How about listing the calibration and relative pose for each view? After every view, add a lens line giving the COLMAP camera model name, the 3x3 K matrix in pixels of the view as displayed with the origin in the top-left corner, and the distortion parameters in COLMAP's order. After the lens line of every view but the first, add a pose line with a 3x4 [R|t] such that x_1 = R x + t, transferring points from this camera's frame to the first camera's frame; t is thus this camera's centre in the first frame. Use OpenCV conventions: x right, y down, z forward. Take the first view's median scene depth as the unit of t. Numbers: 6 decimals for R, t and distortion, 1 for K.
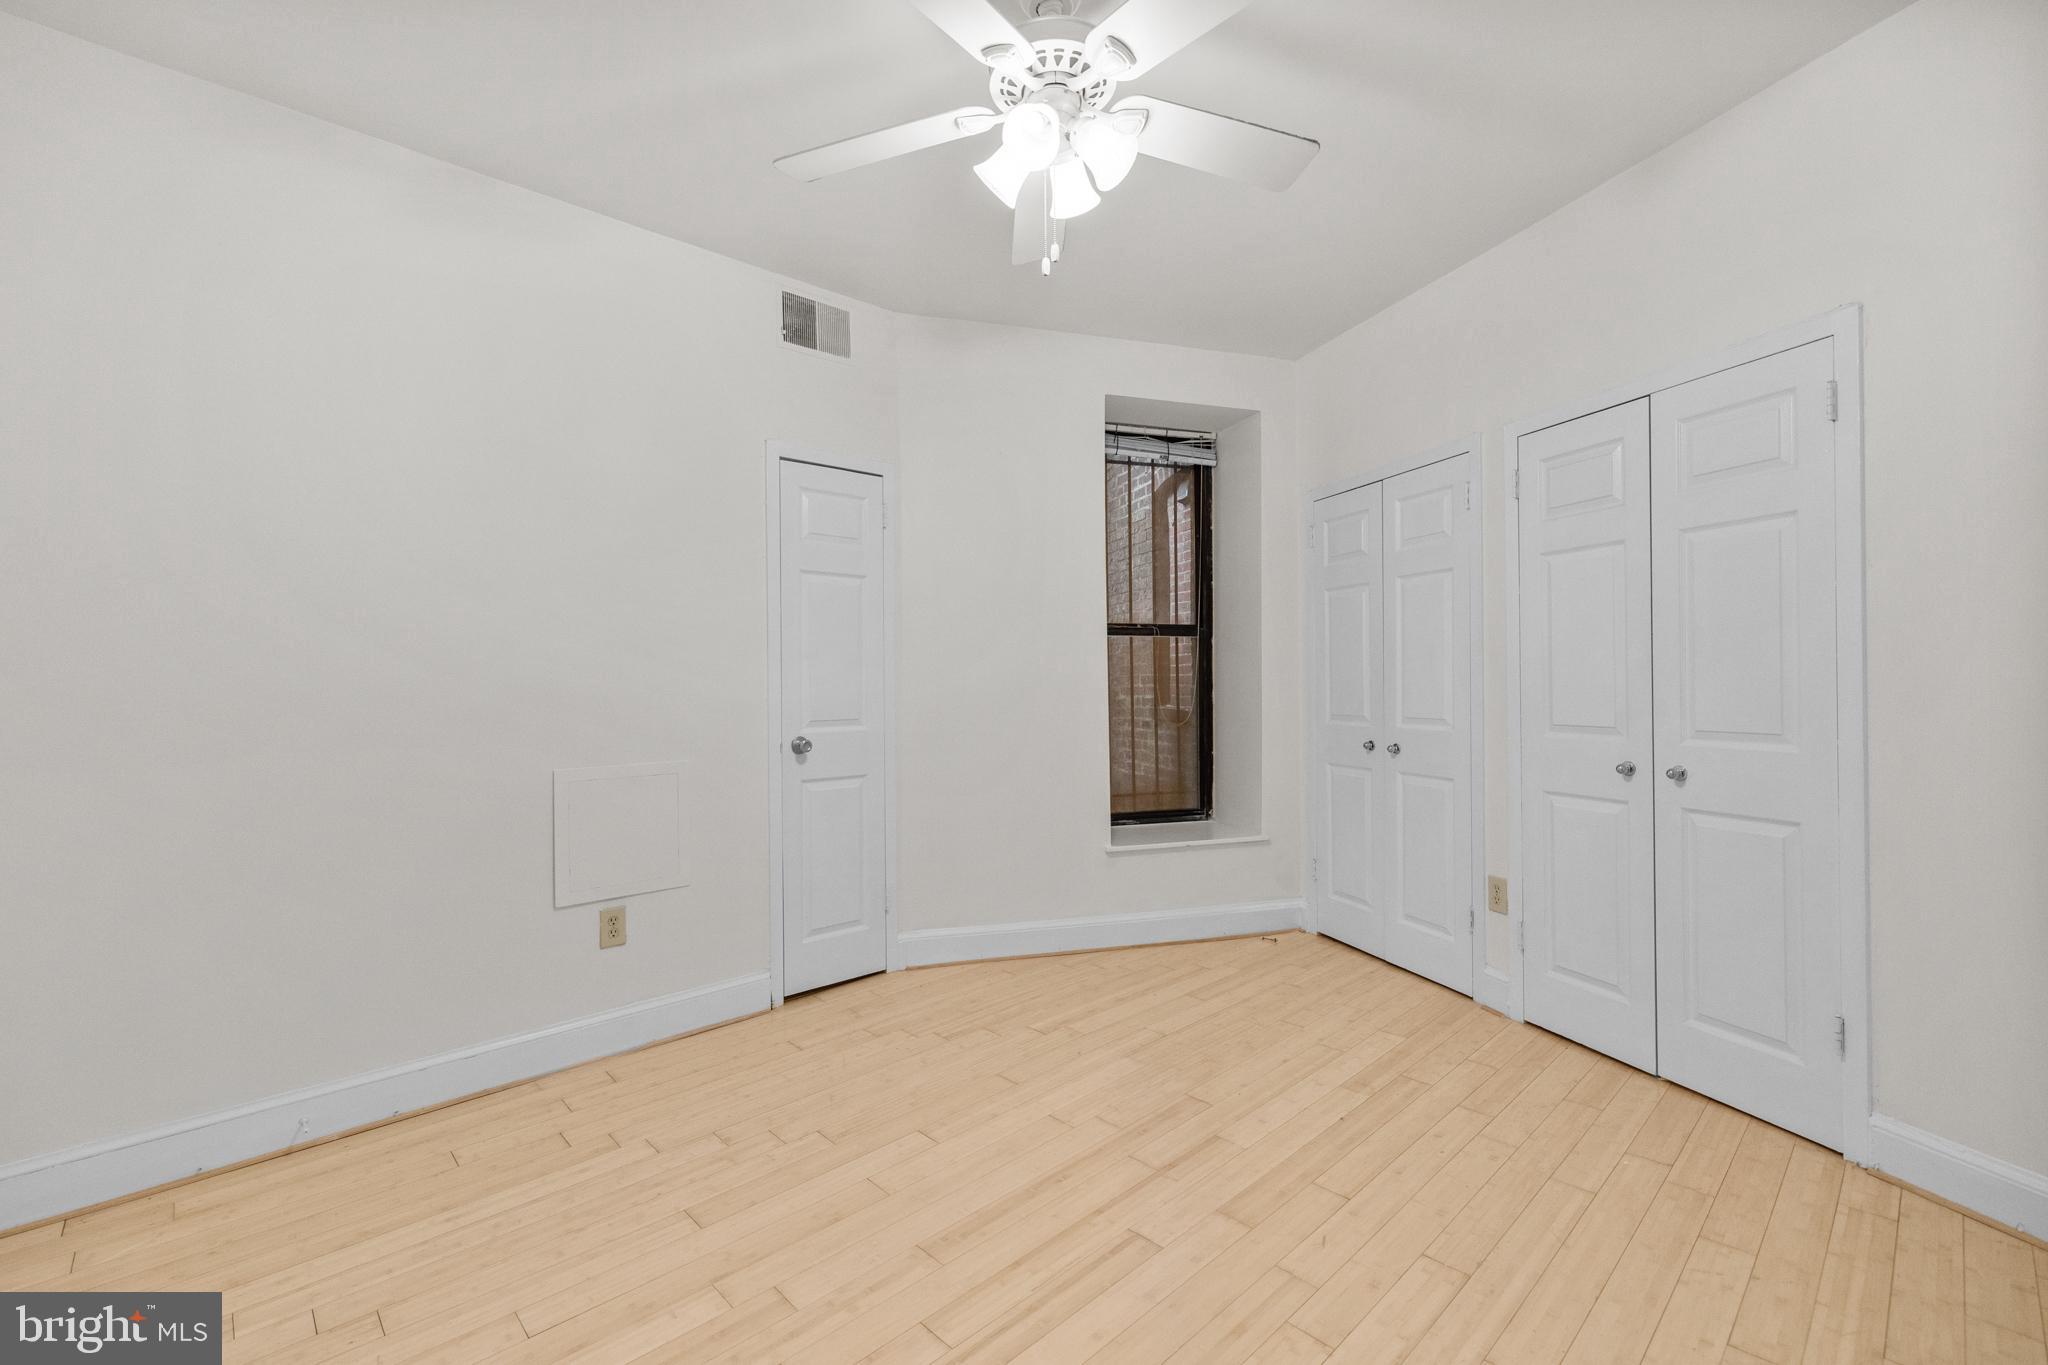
lens RADIAL K [[873.3, 0, 1024.0], [0, 873.3, 682.5], [0, 0, 1]] dist [0.002161, 0.000328]
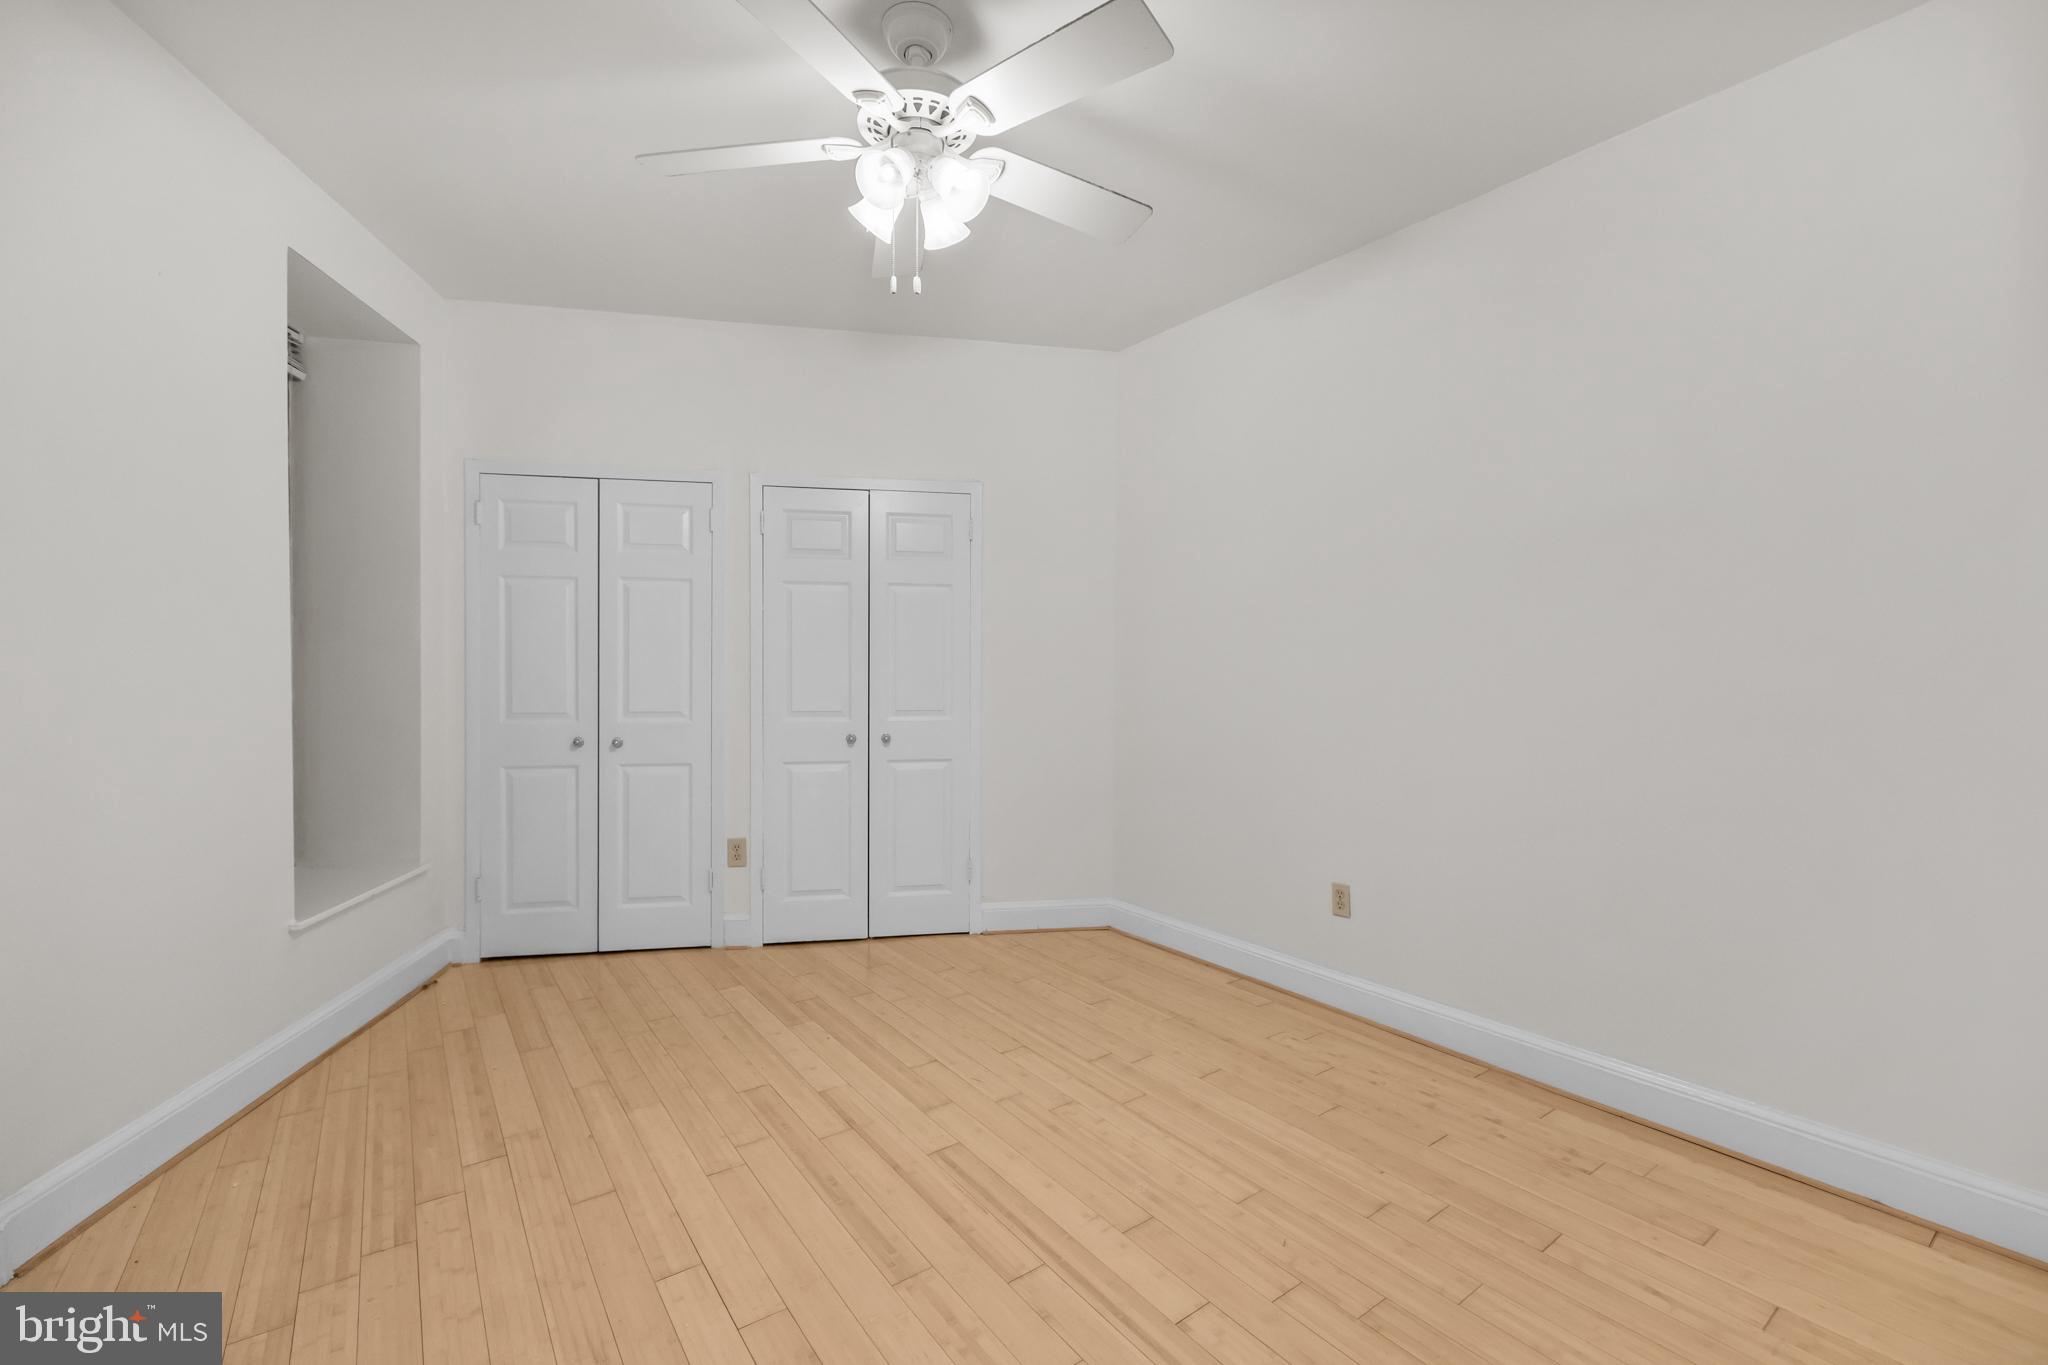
lens RADIAL K [[873.3, 0, 1024.0], [0, 873.3, 682.5], [0, 0, 1]] dist [0.002161, 0.000328]
pose [[0.126361, -0.007666, 0.991955, -0.696174], [-0.009062, 0.999919, 0.008882, -0.011259], [-0.991943, -0.010111, 0.126281, 0.501691]]
